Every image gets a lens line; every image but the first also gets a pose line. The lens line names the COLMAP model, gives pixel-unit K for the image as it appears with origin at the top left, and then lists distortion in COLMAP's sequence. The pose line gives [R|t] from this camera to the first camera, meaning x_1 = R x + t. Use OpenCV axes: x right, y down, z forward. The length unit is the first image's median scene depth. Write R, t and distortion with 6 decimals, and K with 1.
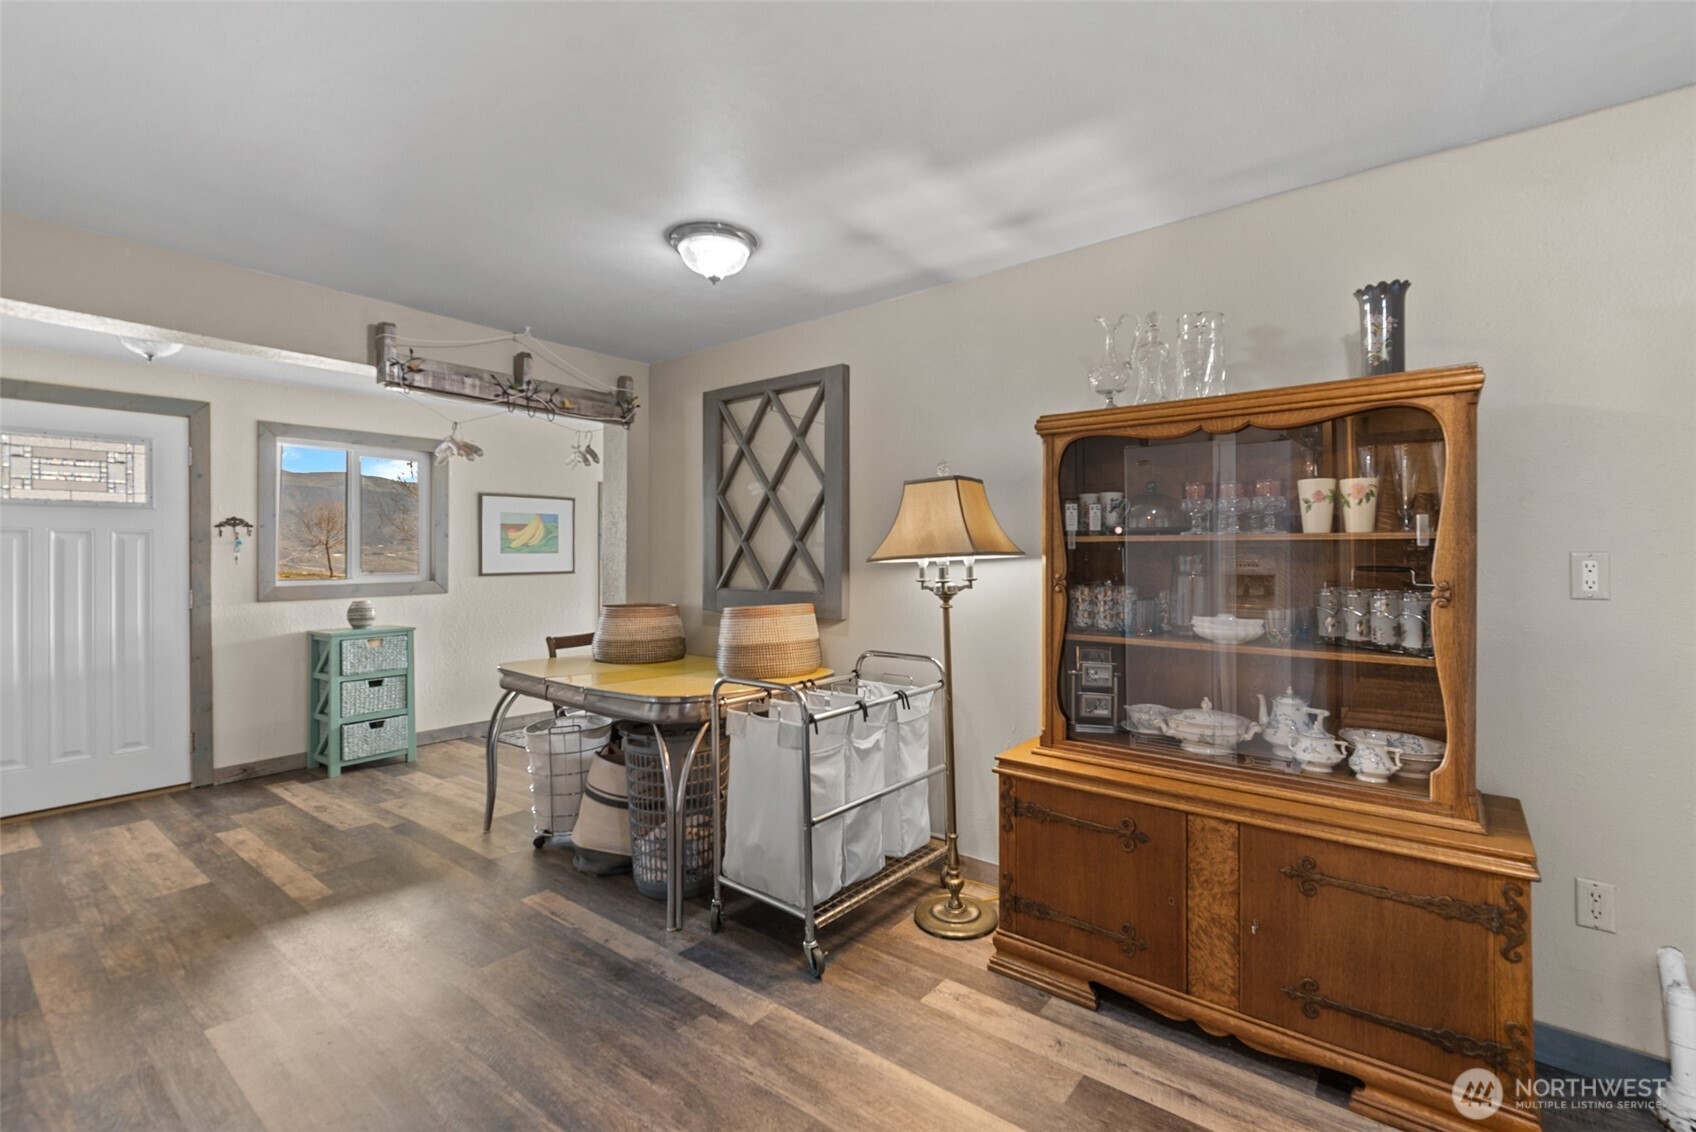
lens RADIAL K [[752.9, 0, 877.7], [0, 752.9, 554.0], [0, 0, 1]] dist [0.001981, 0.000031]
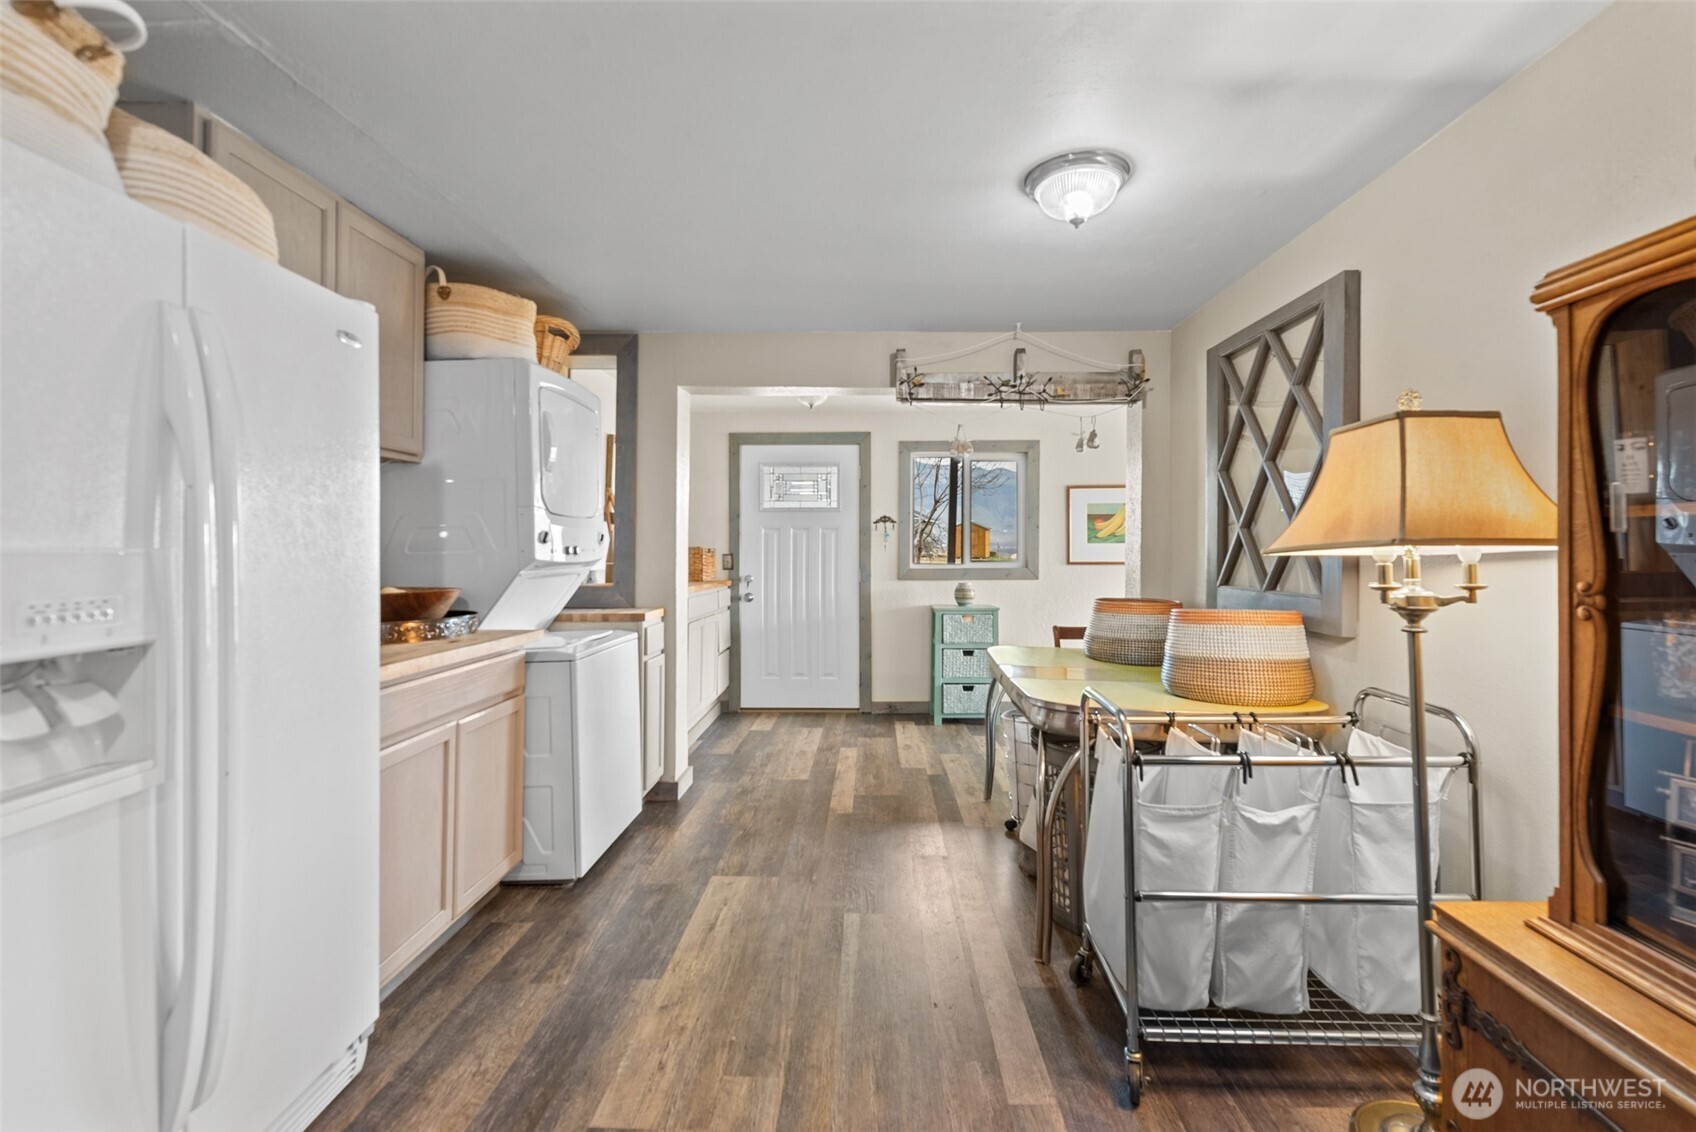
lens RADIAL K [[752.9, 0, 860.8], [0, 752.9, 542.9], [0, 0, 1]] dist [0.001981, 0.000031]
pose [[0.591469, 0.000598, -0.806327, 0.313256], [-0.002694, 0.999996, -0.001234, 0.001711], [0.806323, 0.002902, 0.591468, 0.282375]]
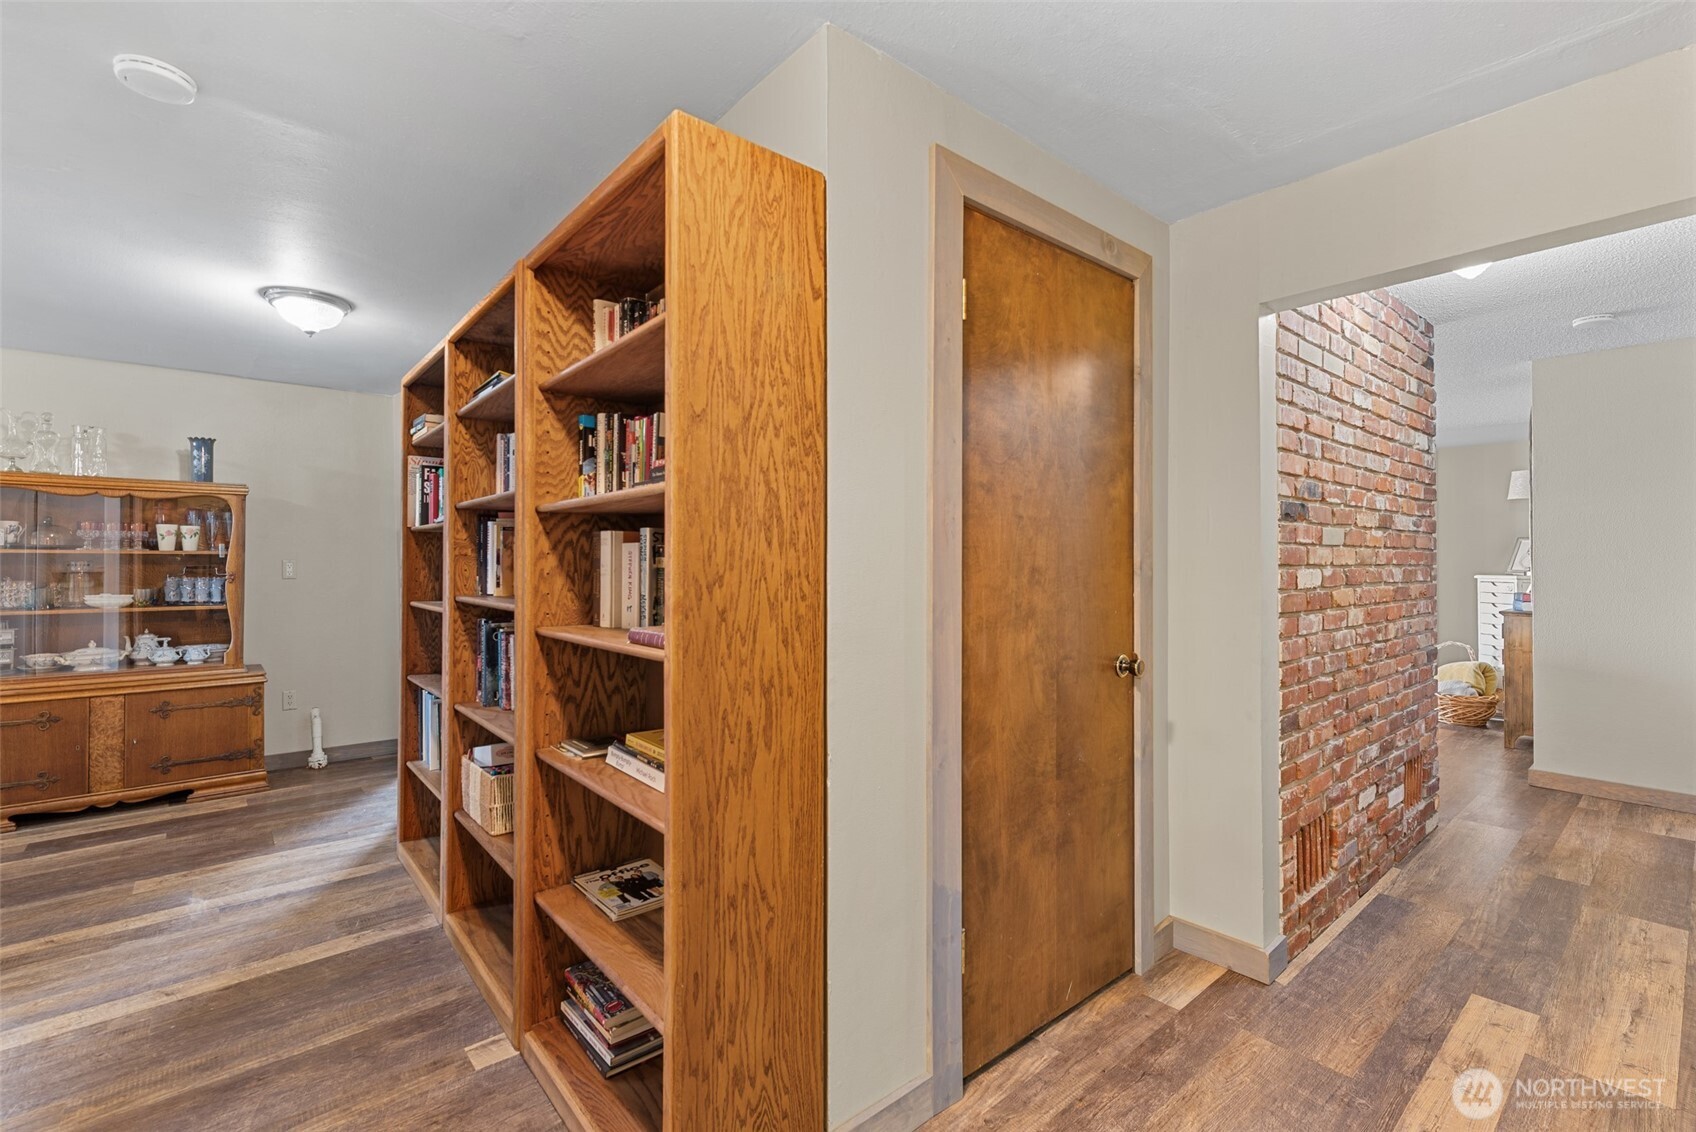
lens RADIAL K [[752.9, 0, 854.3], [0, 752.9, 555.0], [0, 0, 1]] dist [0.001981, 0.000031]
pose [[0.214387, 0.003589, 0.976742, -0.728963], [-0.005922, 0.999980, -0.002375, -0.015226], [-0.976731, -0.005275, 0.214404, -0.906913]]
